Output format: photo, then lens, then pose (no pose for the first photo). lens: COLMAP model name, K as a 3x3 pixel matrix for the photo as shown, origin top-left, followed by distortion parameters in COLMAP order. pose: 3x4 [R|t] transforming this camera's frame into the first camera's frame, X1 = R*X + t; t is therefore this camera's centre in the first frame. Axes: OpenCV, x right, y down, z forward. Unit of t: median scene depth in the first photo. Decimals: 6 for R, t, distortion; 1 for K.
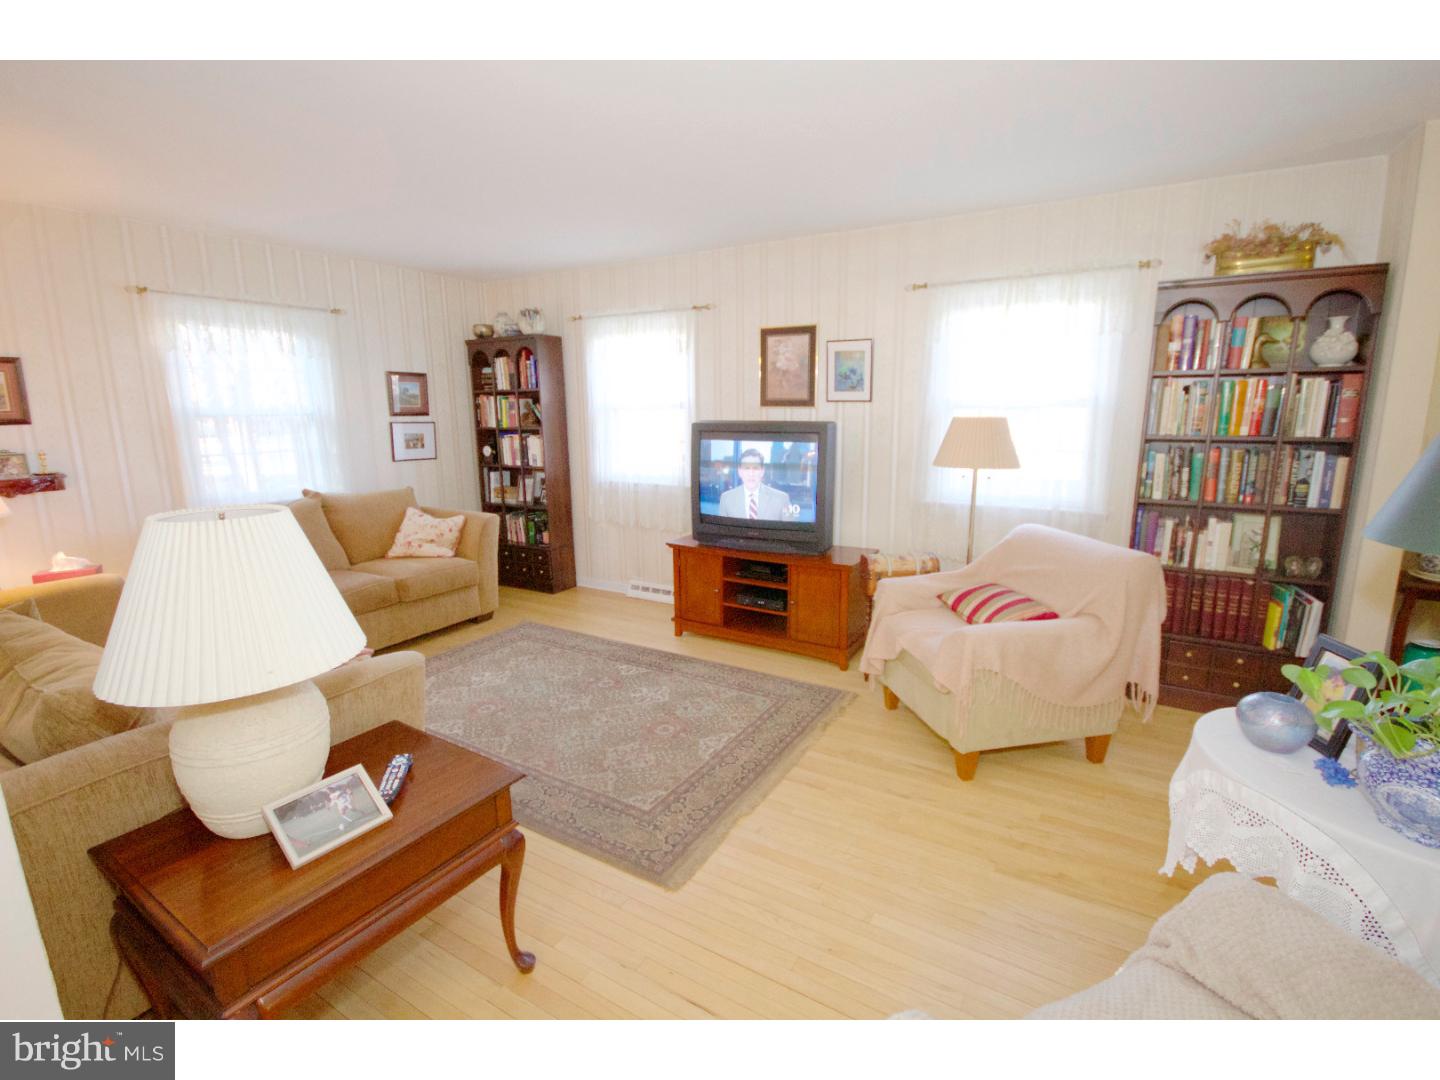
lens RADIAL K [[667.2, 0, 728.6], [0, 667.2, 534.6], [0, 0, 1]] dist [-0.000461, -0.007598]
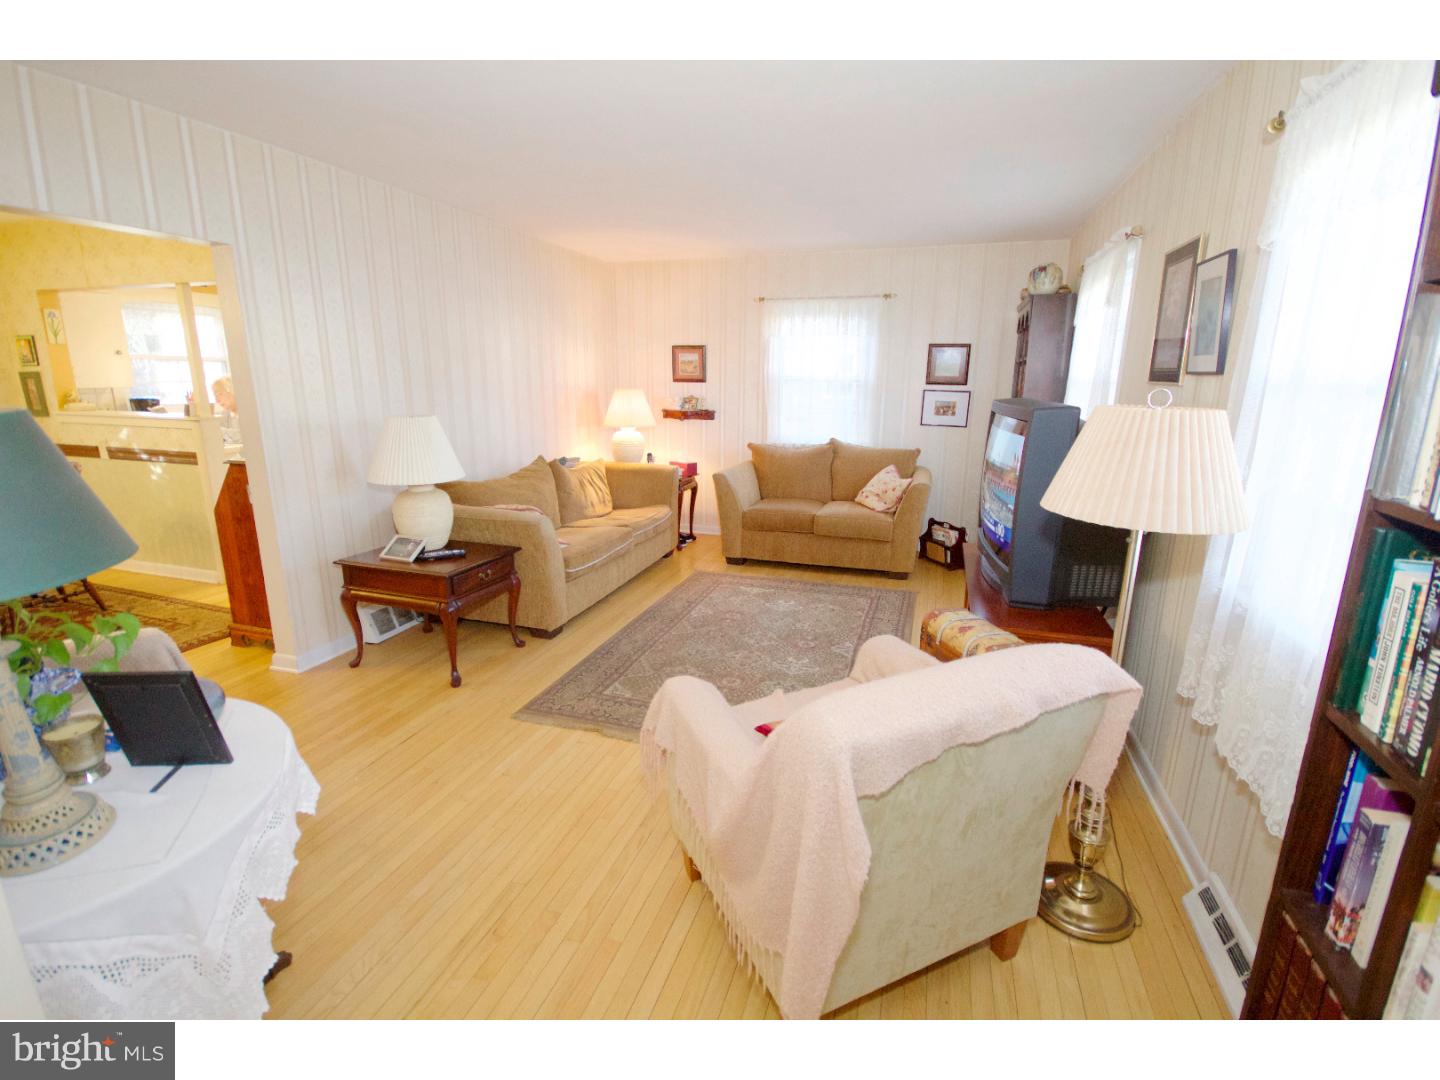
lens RADIAL K [[667.2, 0, 720.8], [0, 667.2, 529.4], [0, 0, 1]] dist [-0.000461, -0.007598]
pose [[0.217063, 0.228670, -0.948996, 0.651603], [-0.193807, 0.962917, 0.187695, -0.105839], [0.956725, 0.143180, 0.253332, 0.515192]]
